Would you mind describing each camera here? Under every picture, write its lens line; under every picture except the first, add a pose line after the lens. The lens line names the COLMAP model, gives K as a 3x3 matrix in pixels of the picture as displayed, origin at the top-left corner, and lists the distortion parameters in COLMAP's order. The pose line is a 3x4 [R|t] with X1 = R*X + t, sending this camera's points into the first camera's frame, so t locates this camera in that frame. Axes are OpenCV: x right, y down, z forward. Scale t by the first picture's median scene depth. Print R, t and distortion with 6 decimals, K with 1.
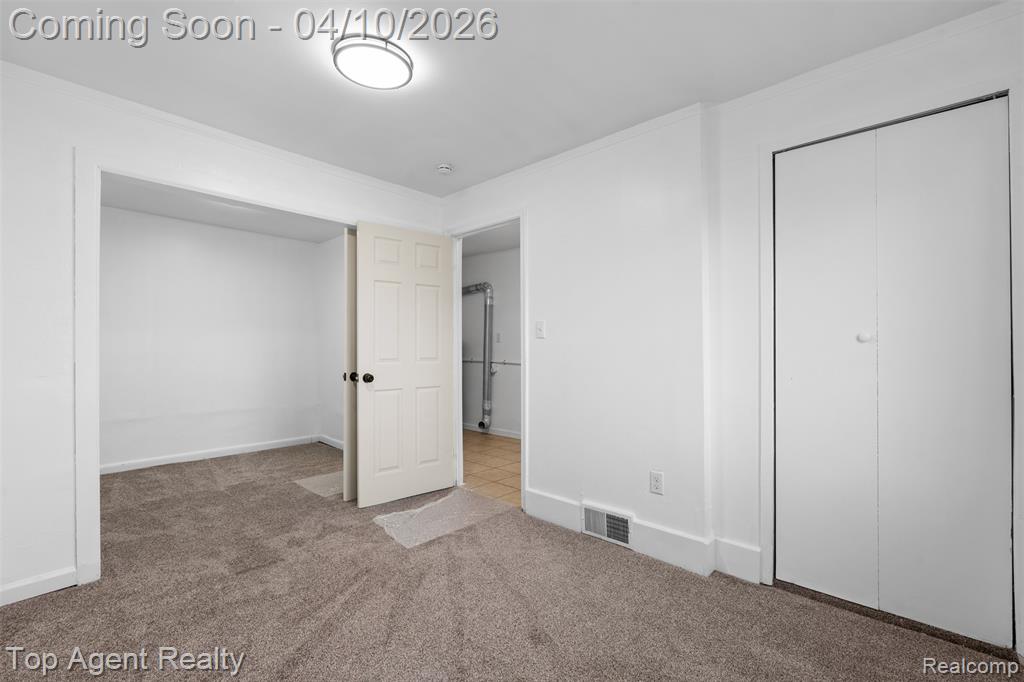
lens RADIAL K [[446.9, 0, 515.4], [0, 446.9, 344.0], [0, 0, 1]] dist [-0.000119, 0.000164]
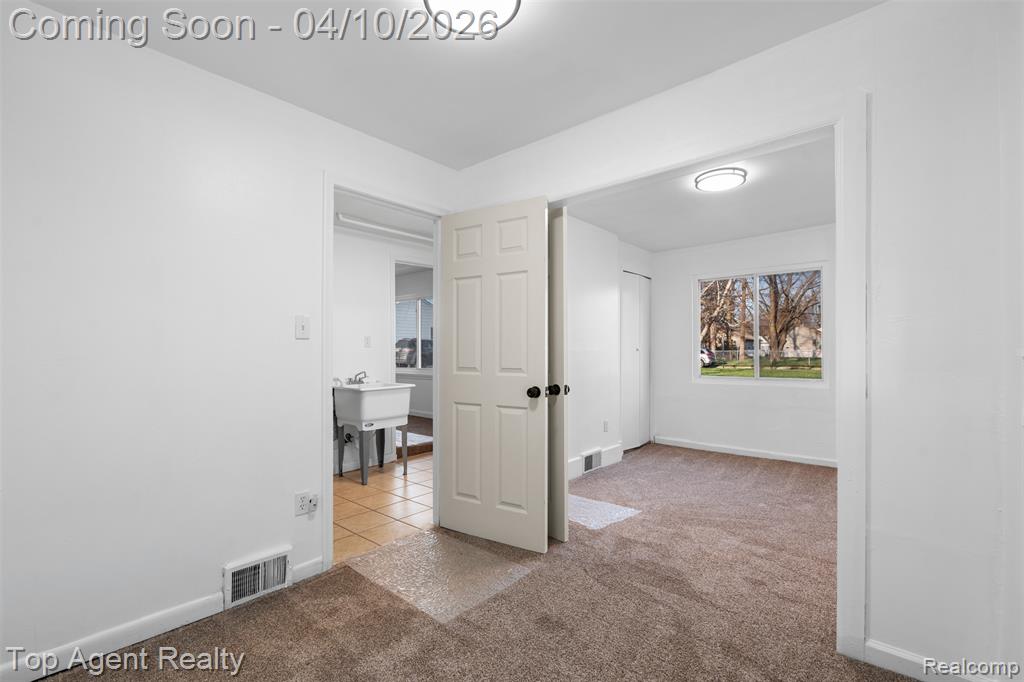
lens RADIAL K [[456.5, 0, 513.2], [0, 456.5, 351.9], [0, 0, 1]] dist [-0.015559, -0.000098]
pose [[-0.028957, 0.003033, 0.999576, -1.407342], [0.004517, 0.999986, -0.002904, 0.005064], [-0.999570, 0.004431, -0.028970, 1.283588]]
